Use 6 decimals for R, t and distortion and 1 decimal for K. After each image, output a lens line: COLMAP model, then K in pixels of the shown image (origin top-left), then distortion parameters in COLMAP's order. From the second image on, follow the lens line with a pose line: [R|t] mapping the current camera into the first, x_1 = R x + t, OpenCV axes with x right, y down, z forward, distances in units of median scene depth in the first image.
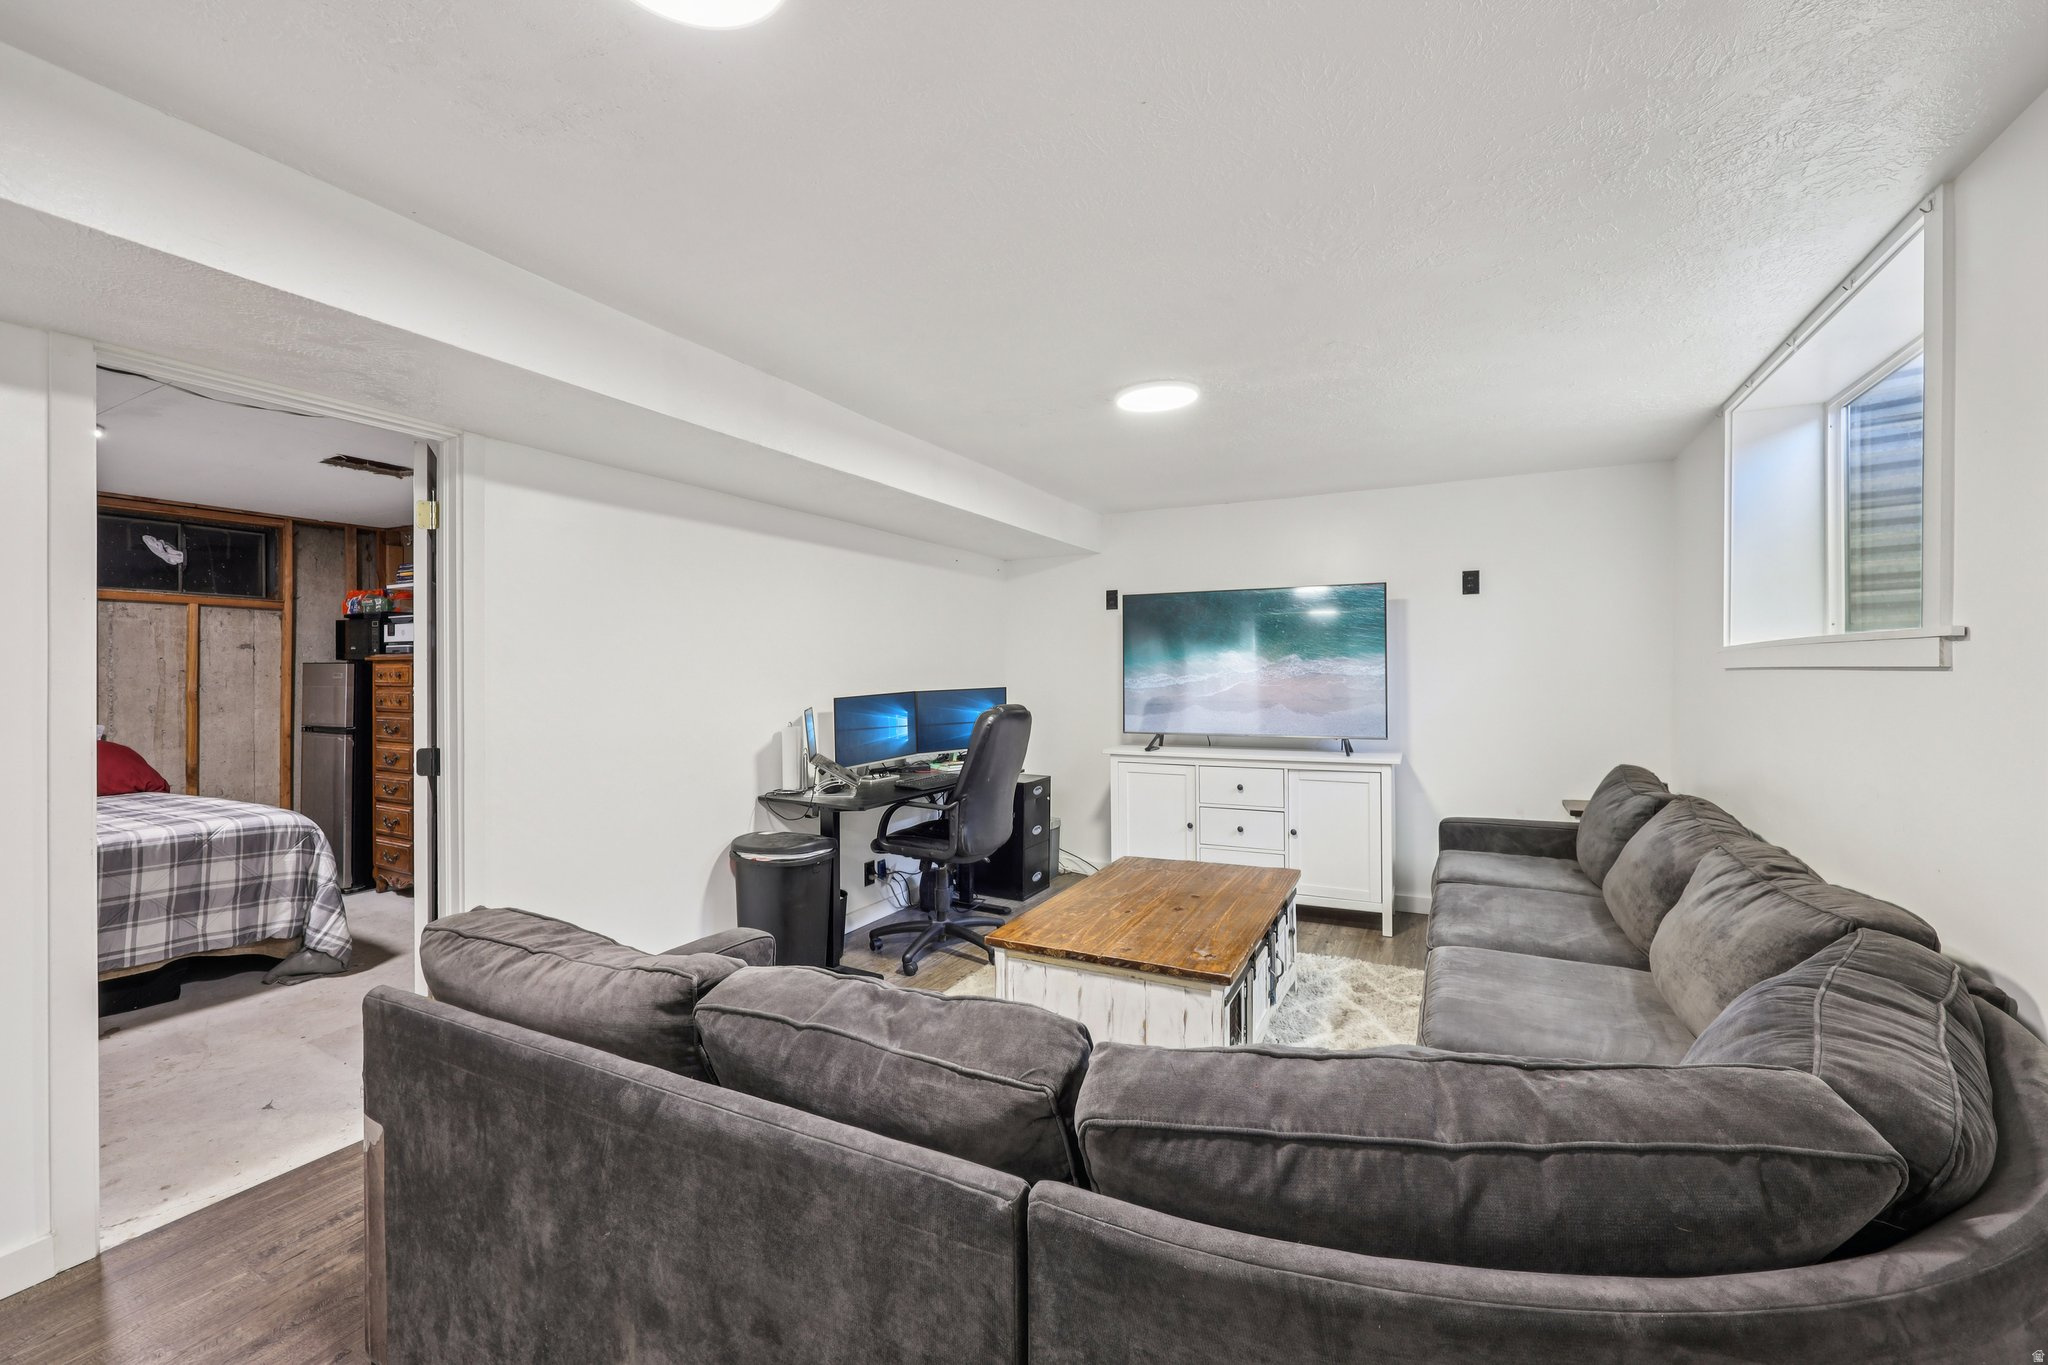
lens RADIAL K [[824.1, 0, 1022.6], [0, 824.1, 678.7], [0, 0, 1]] dist [-0.003040, 0.000061]
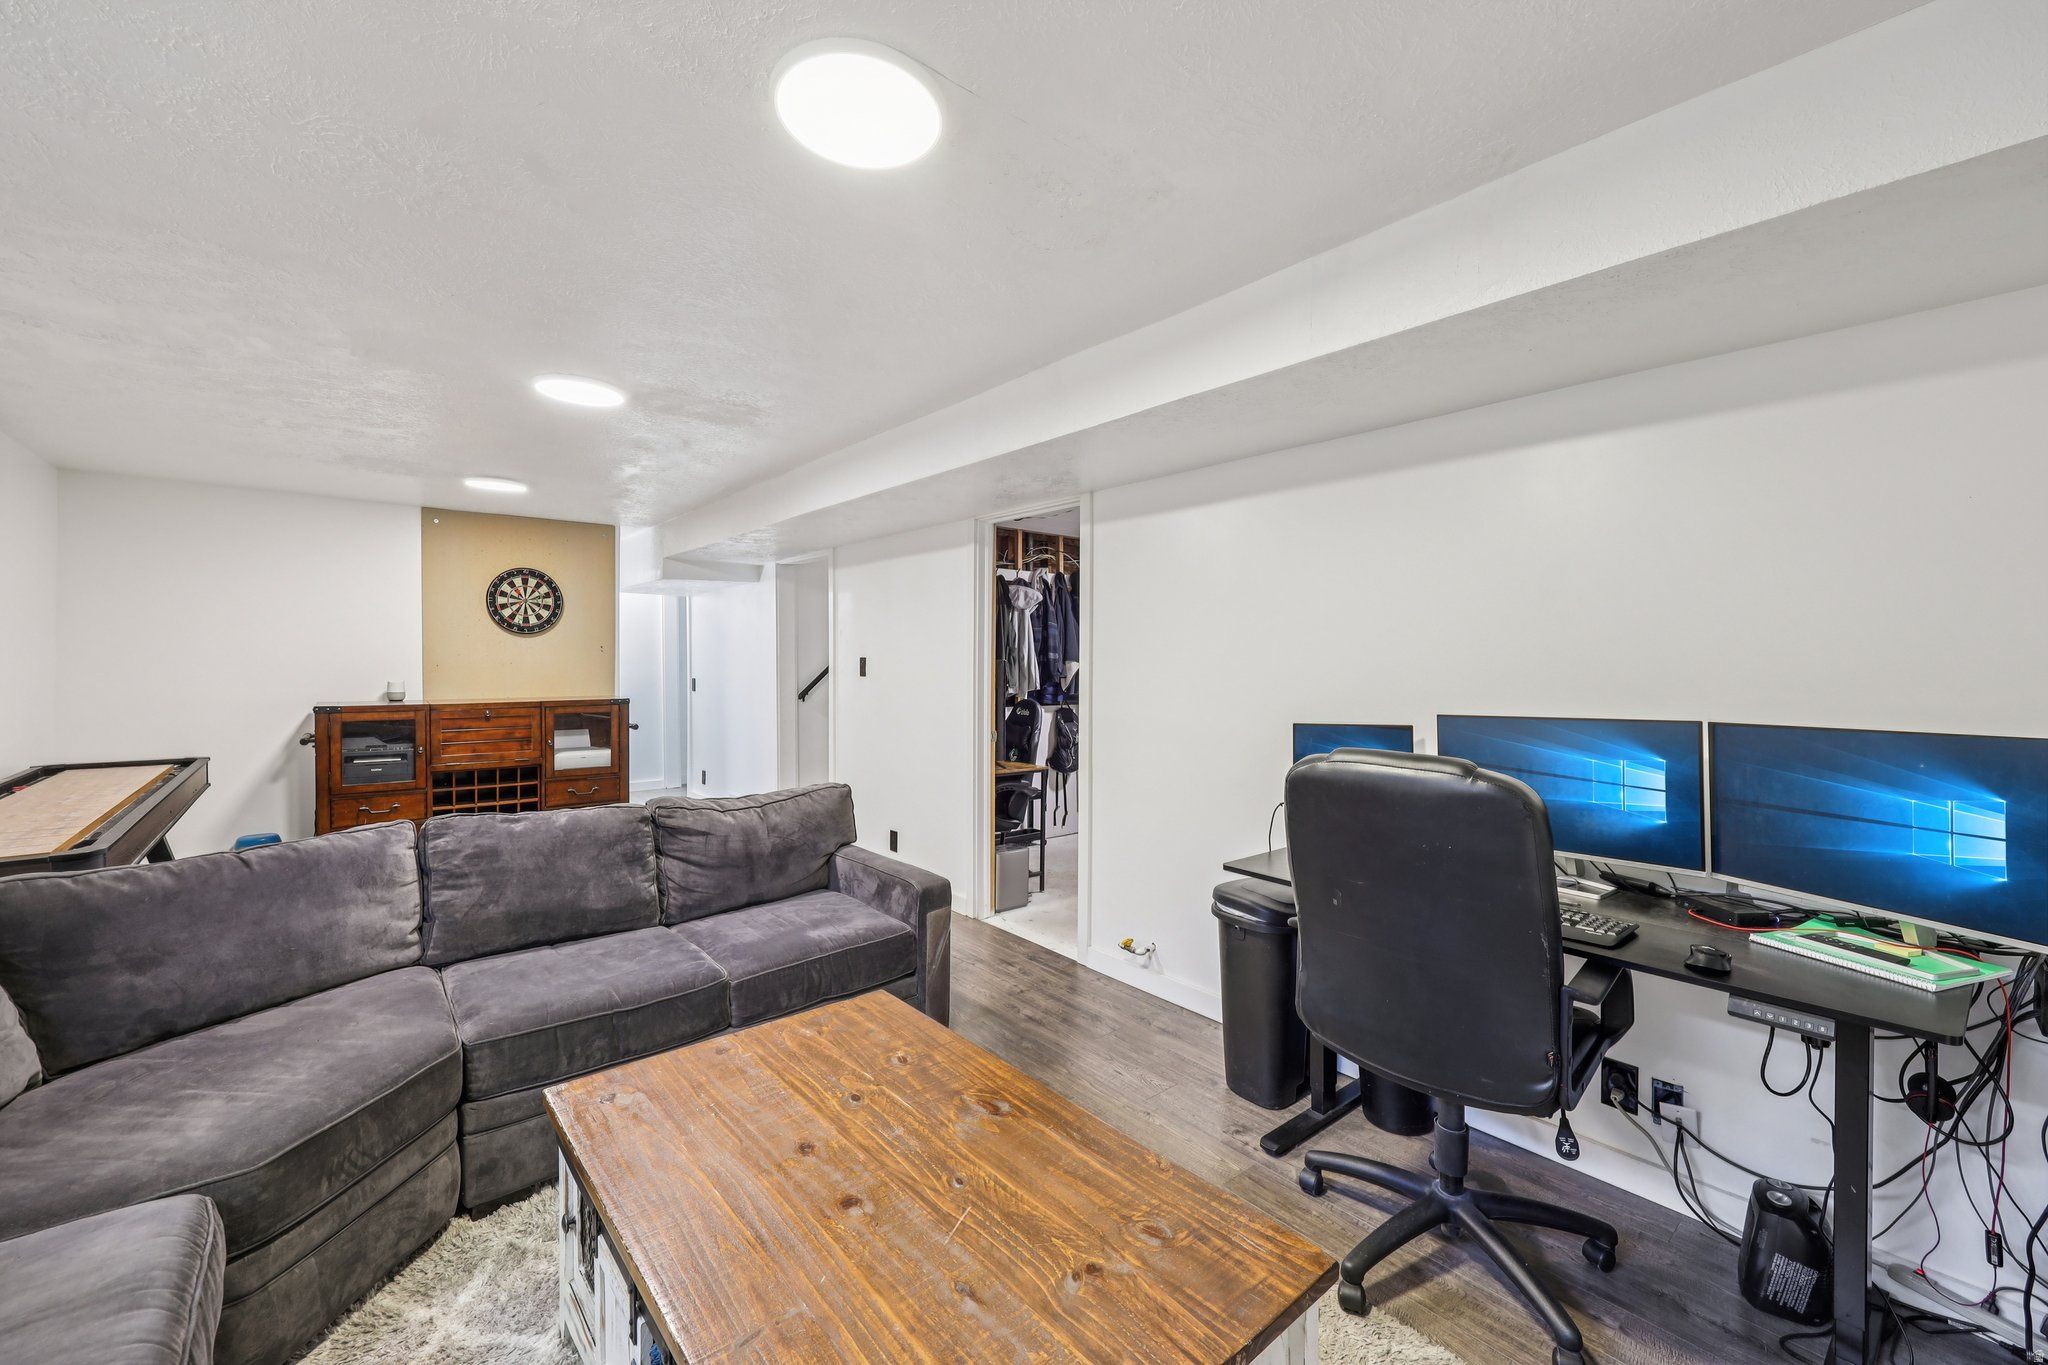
lens RADIAL K [[824.1, 0, 1024.1], [0, 824.1, 676.3], [0, 0, 1]] dist [-0.003040, 0.000061]
pose [[-0.392633, 0.027948, -0.919270, 0.362002], [-0.002655, 0.999500, 0.031521, -0.017928], [0.919691, 0.014817, -0.392363, 0.801280]]
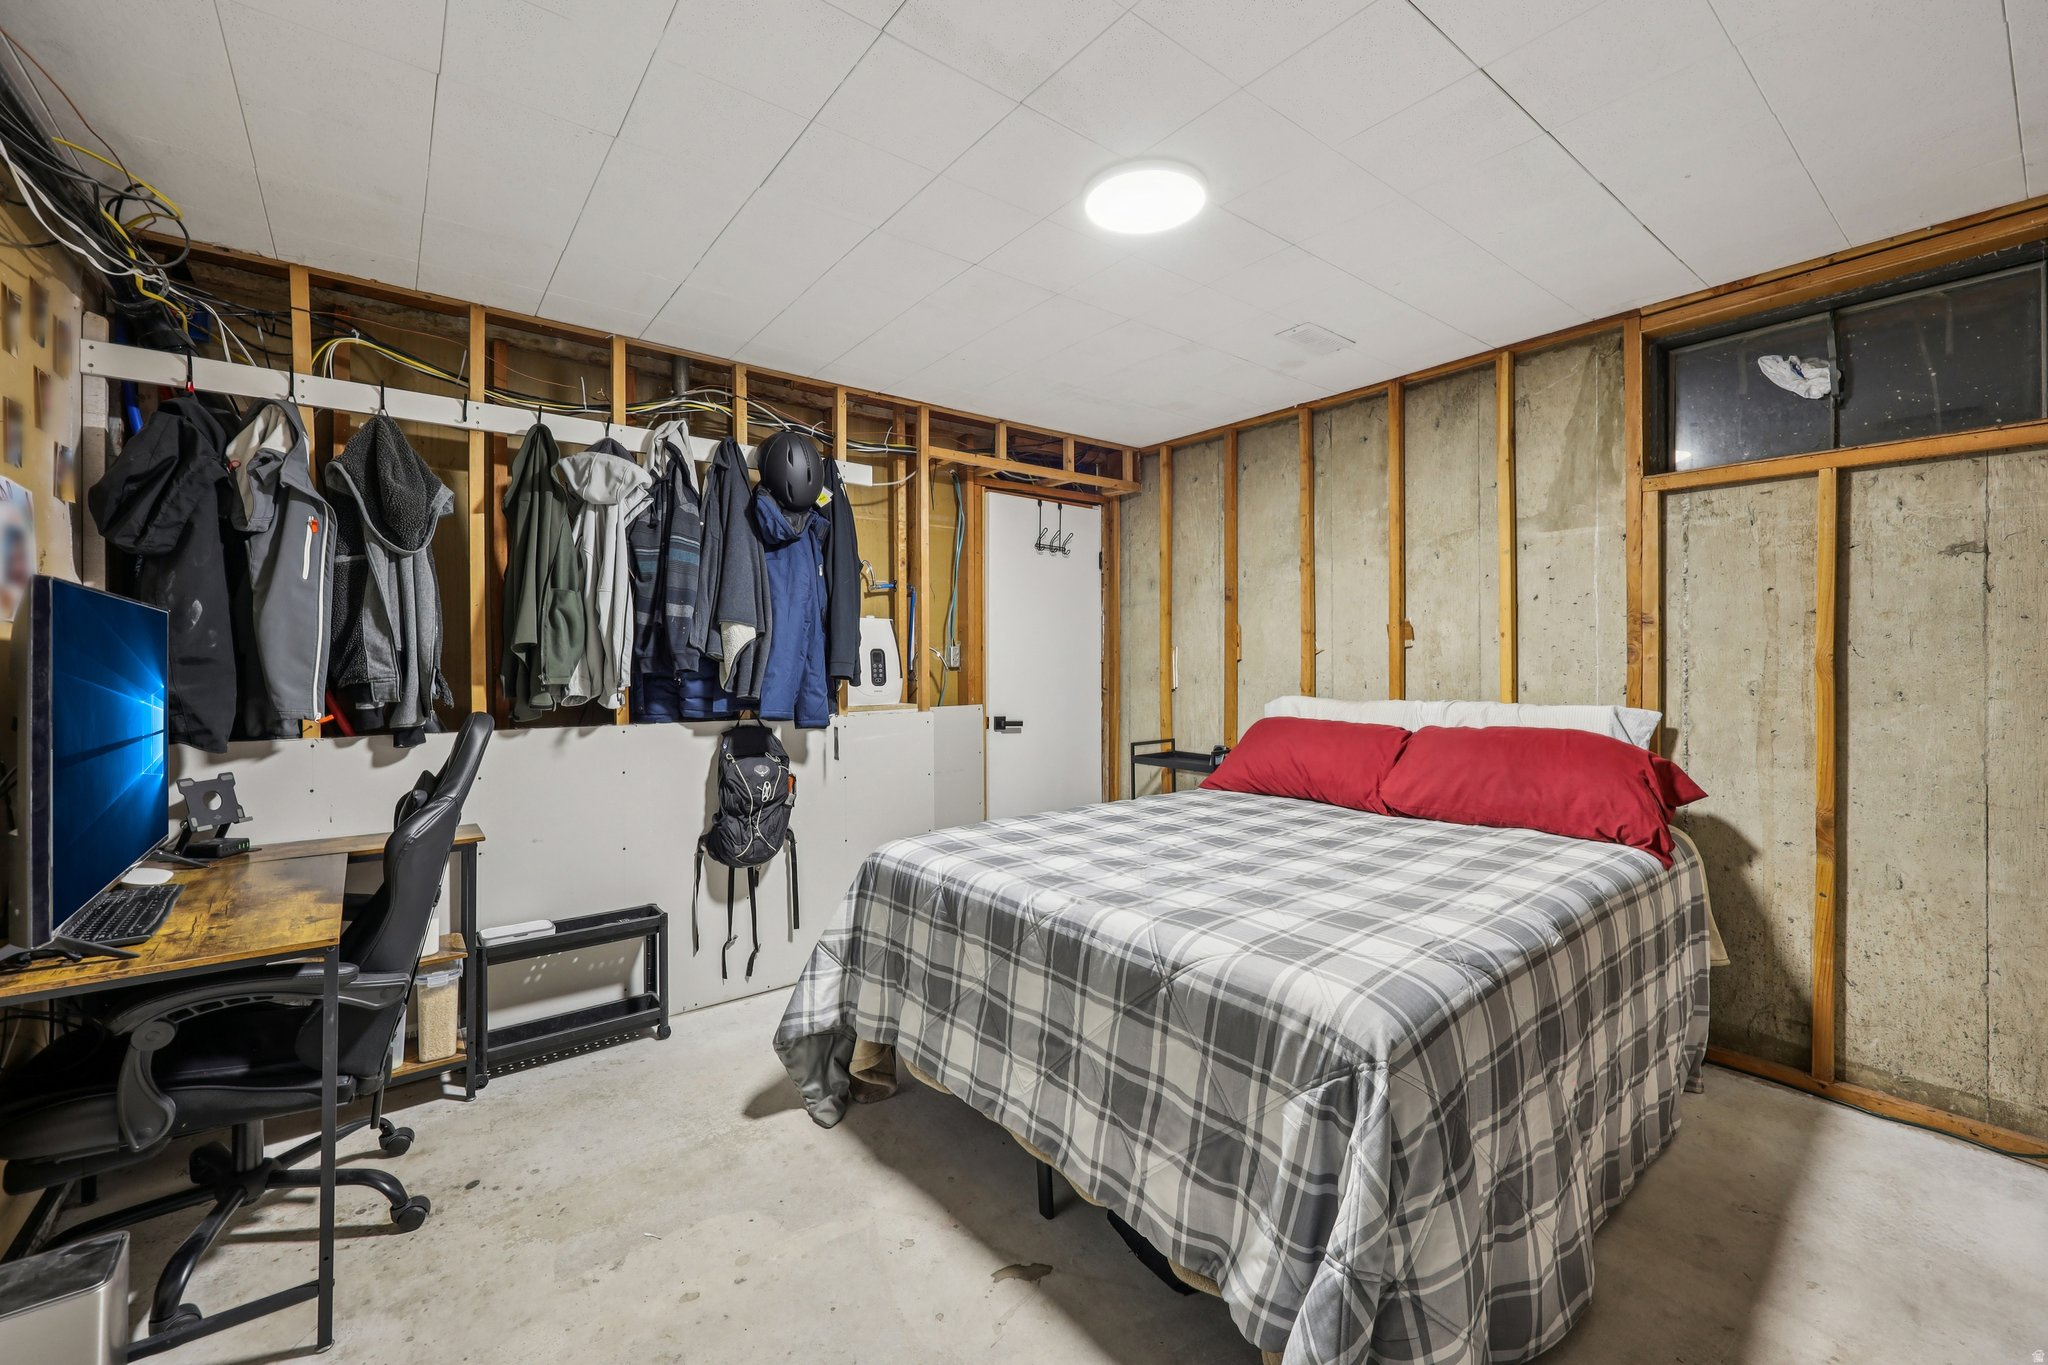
lens RADIAL K [[824.1, 0, 1033.3], [0, 824.1, 665.3], [0, 0, 1]] dist [-0.003040, 0.000061]
pose [[-0.394178, 0.008428, -0.918995, -0.405215], [-0.005219, 0.999921, 0.011409, 0.019191], [0.919019, 0.009293, -0.394103, 0.788687]]
